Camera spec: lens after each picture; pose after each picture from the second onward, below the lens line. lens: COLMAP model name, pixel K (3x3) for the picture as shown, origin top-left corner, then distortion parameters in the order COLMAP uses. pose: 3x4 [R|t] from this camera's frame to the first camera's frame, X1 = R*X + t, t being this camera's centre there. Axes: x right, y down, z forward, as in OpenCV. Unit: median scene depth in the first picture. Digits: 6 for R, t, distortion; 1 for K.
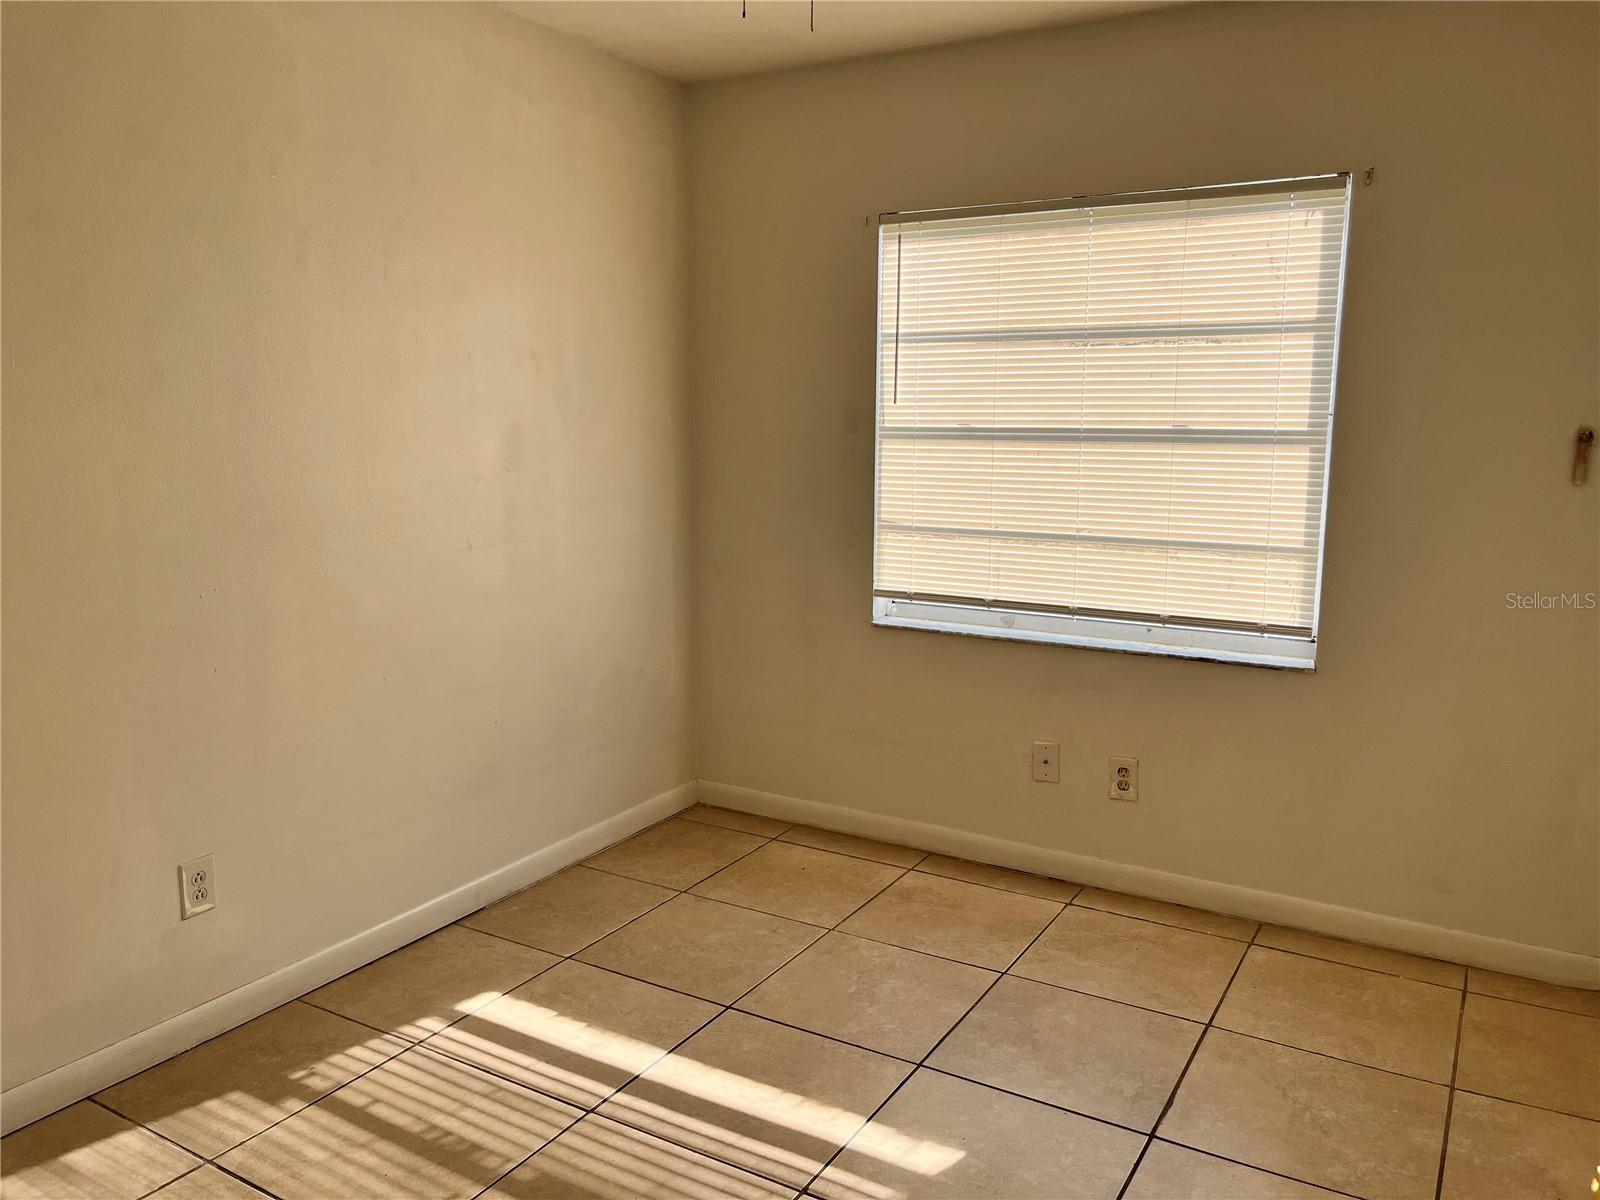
lens RADIAL K [[1222.5, 0, 798.0], [0, 1222.5, 595.0], [0, 0, 1]] dist [0.047662, -0.066283]
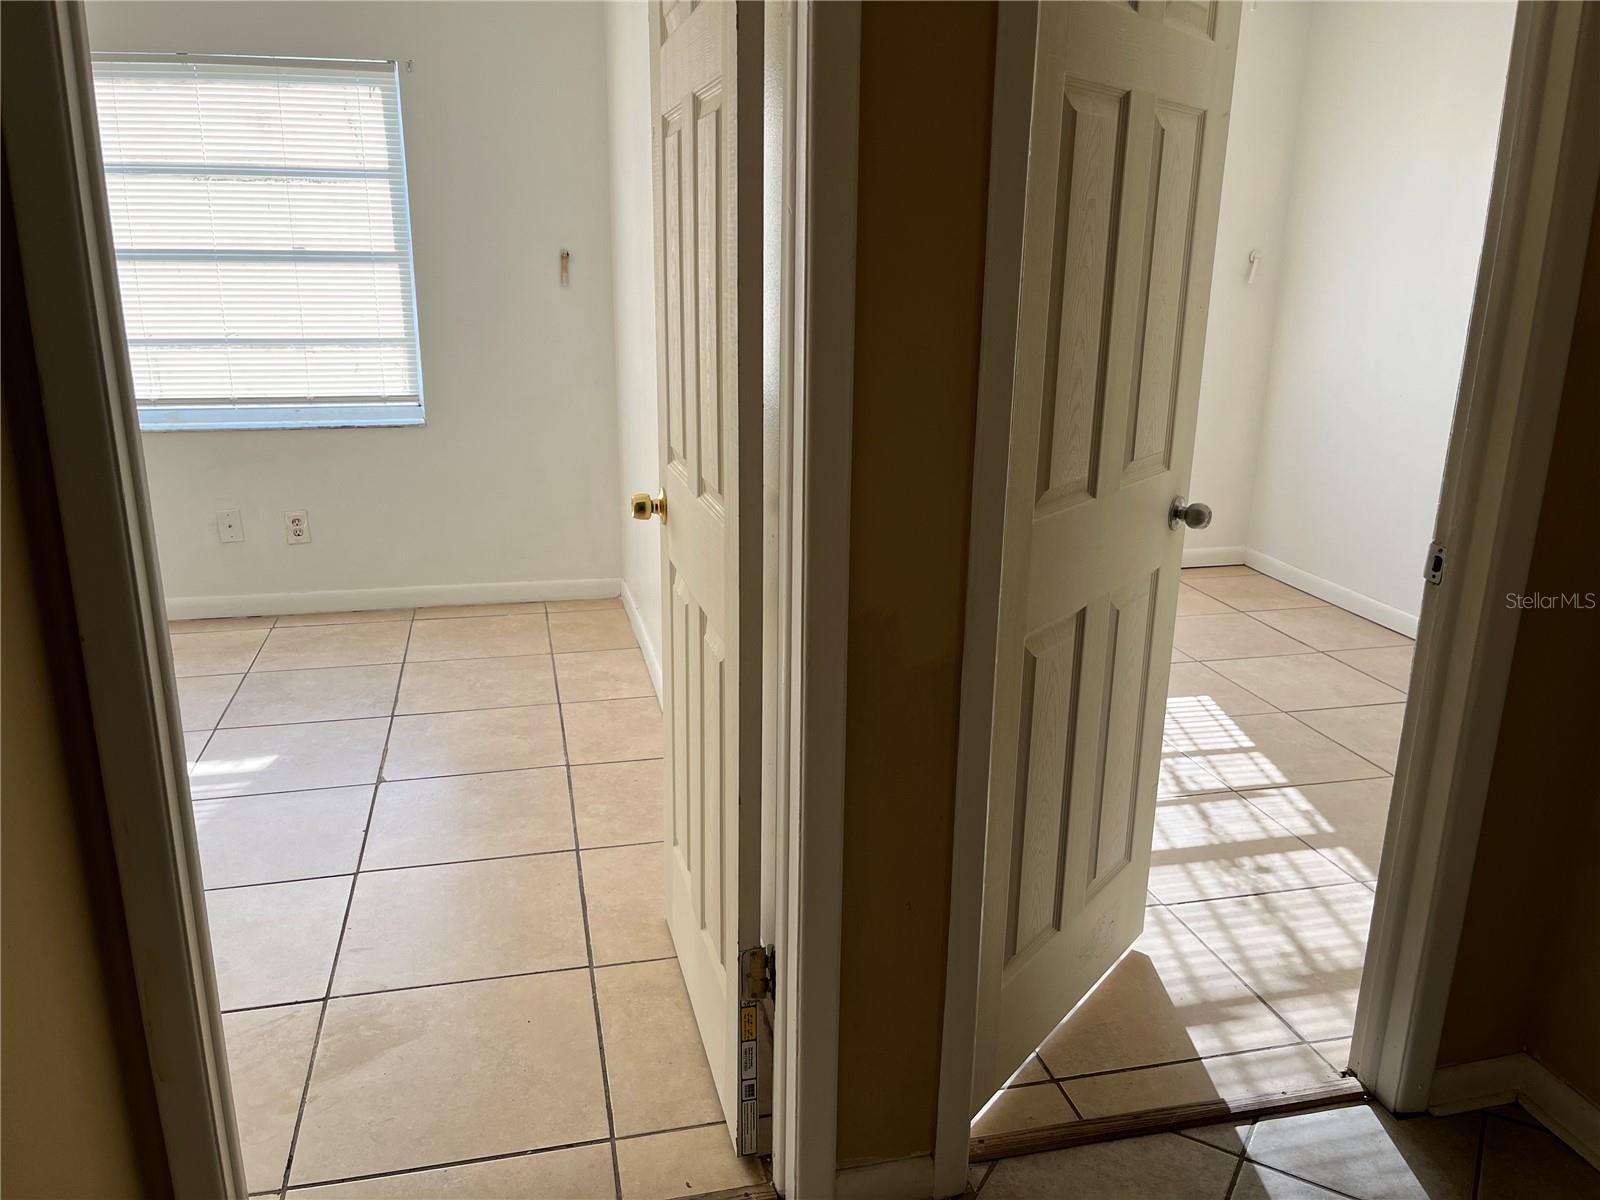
lens RADIAL K [[1222.5, 0, 797.8], [0, 1222.5, 603.1], [0, 0, 1]] dist [0.047662, -0.066283]
pose [[0.725331, -0.196261, 0.659831, -0.251055], [0.095391, 0.977906, 0.186010, 0.039959], [-0.681759, -0.071977, 0.728027, -0.353855]]
